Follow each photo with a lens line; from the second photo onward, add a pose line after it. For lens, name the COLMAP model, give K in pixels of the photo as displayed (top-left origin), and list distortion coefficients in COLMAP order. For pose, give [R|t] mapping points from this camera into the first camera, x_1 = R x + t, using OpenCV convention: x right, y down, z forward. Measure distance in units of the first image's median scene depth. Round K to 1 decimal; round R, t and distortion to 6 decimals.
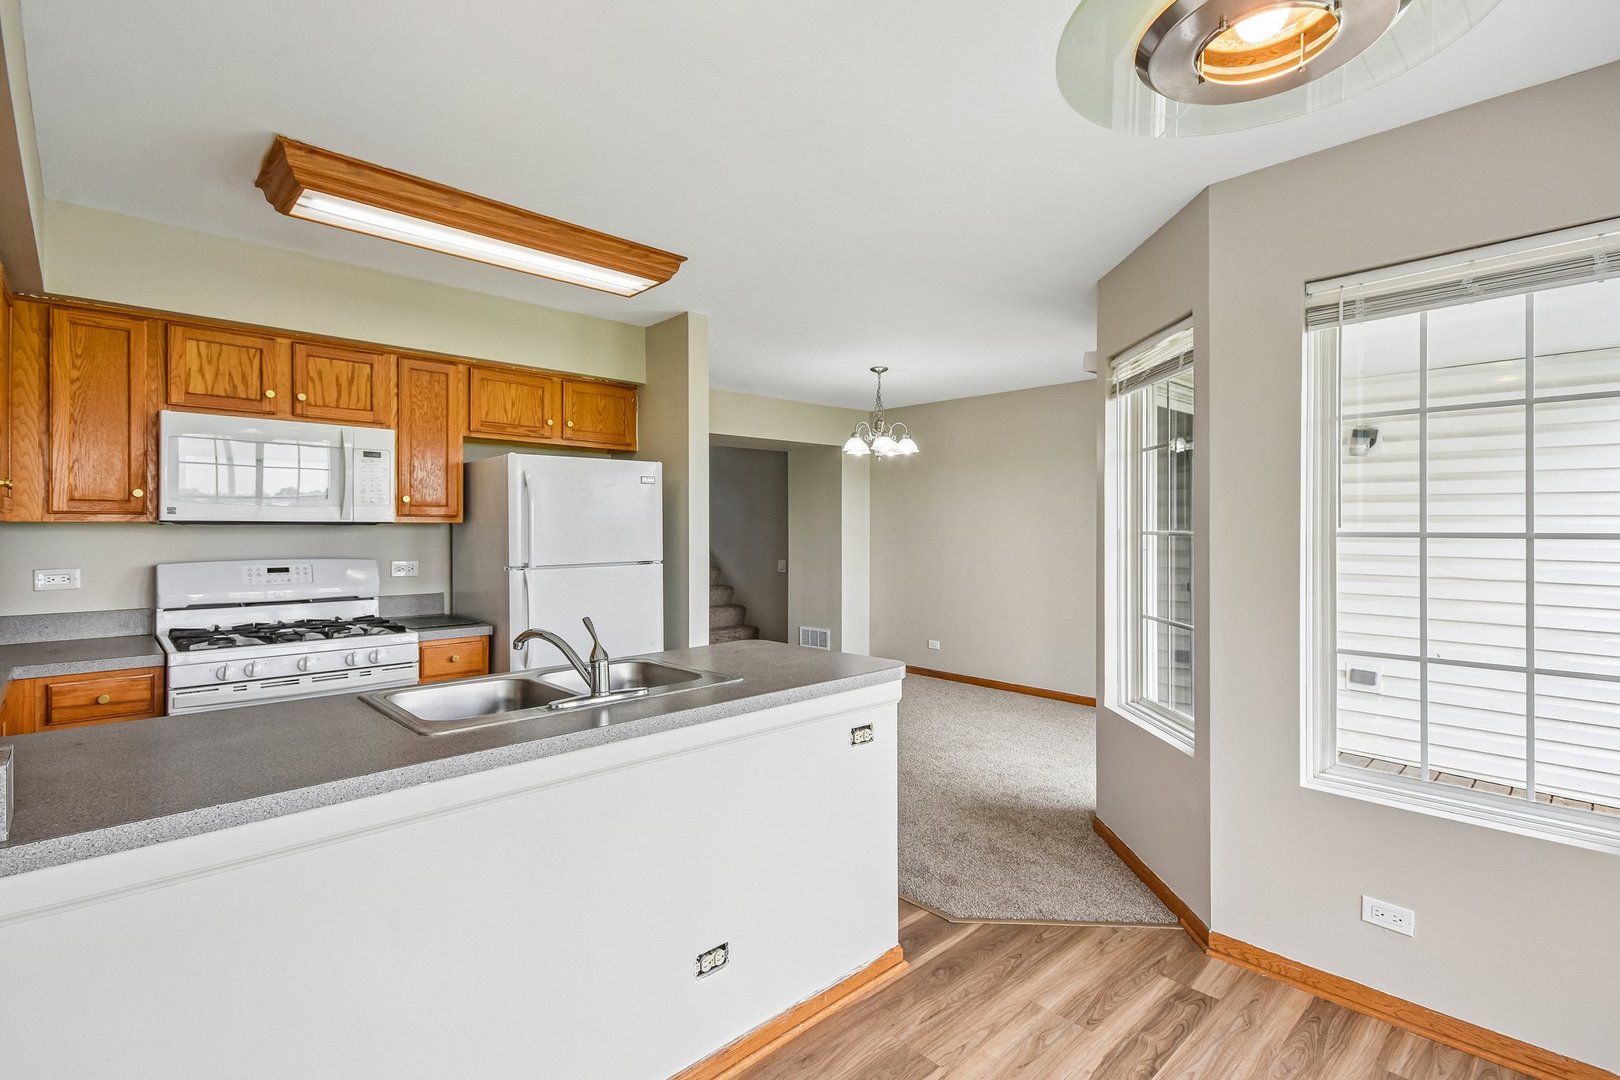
lens RADIAL K [[732.1, 0, 806.2], [0, 732.1, 532.1], [0, 0, 1]] dist [0.011250, -0.000241]
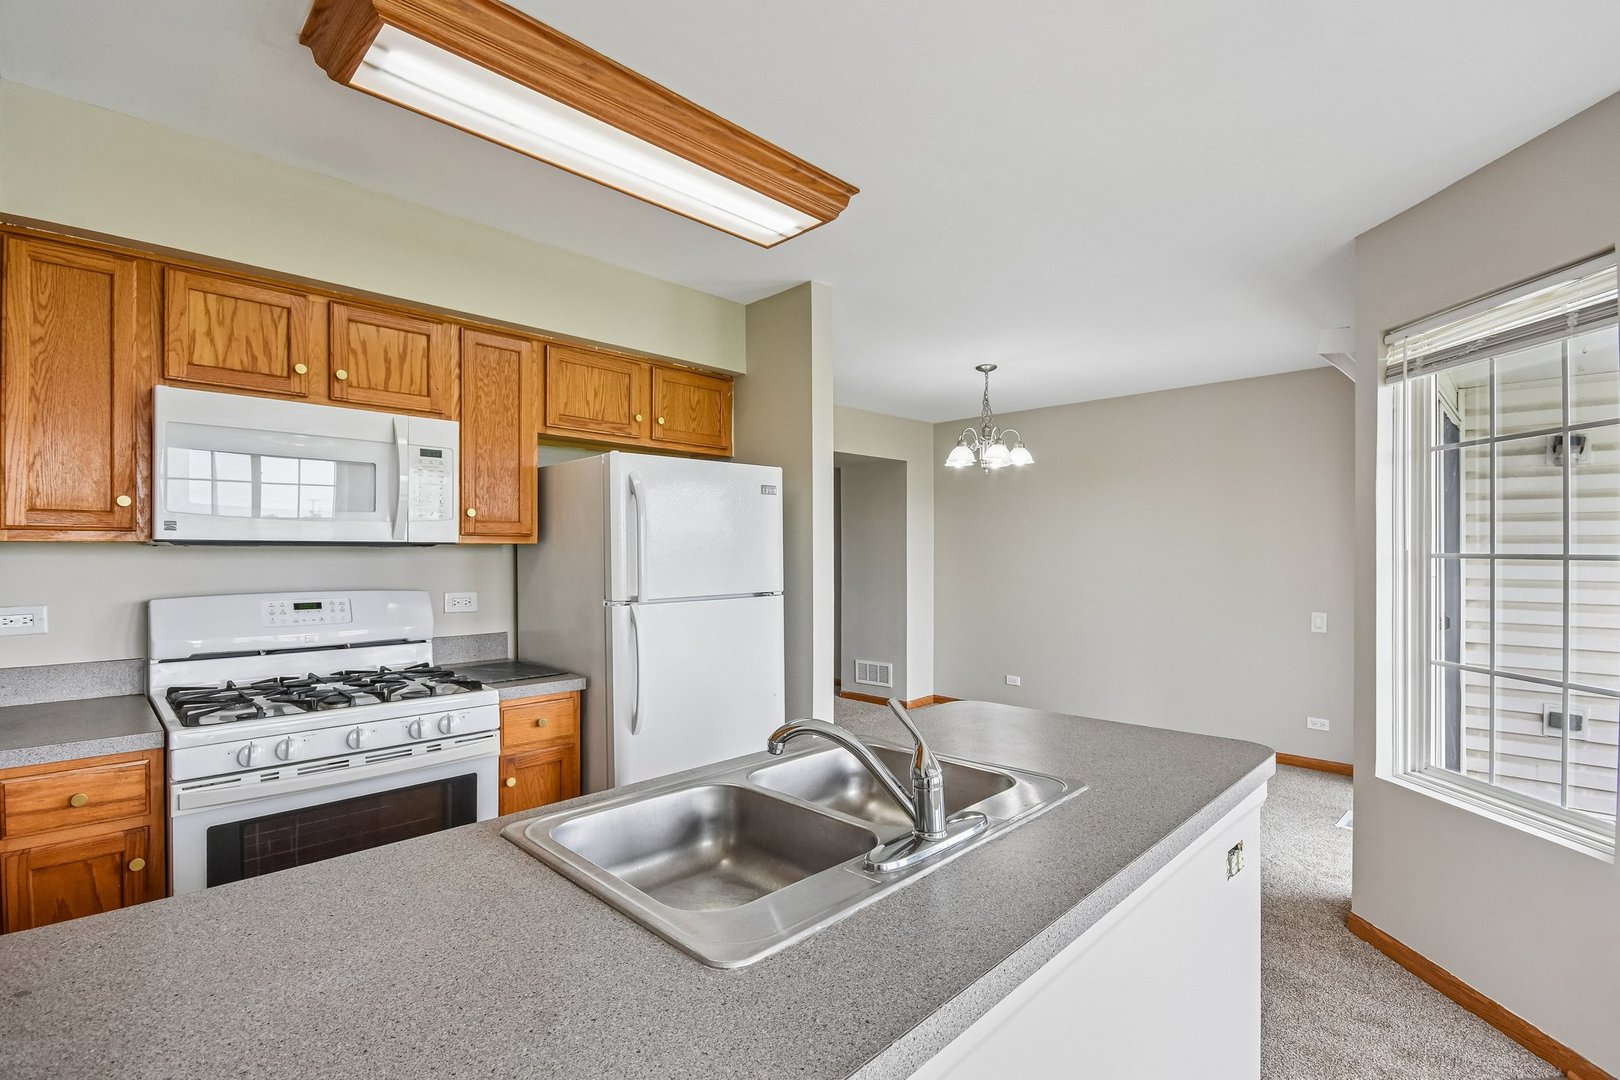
lens RADIAL K [[733.5, 0, 811.8], [0, 733.5, 560.1], [0, 0, 1]] dist [-0.001277, -0.005636]
pose [[0.999741, -0.001441, 0.022734, -0.228310], [0.001323, 0.999986, 0.005207, 0.001252], [-0.022741, -0.005176, 0.999728, 0.249430]]
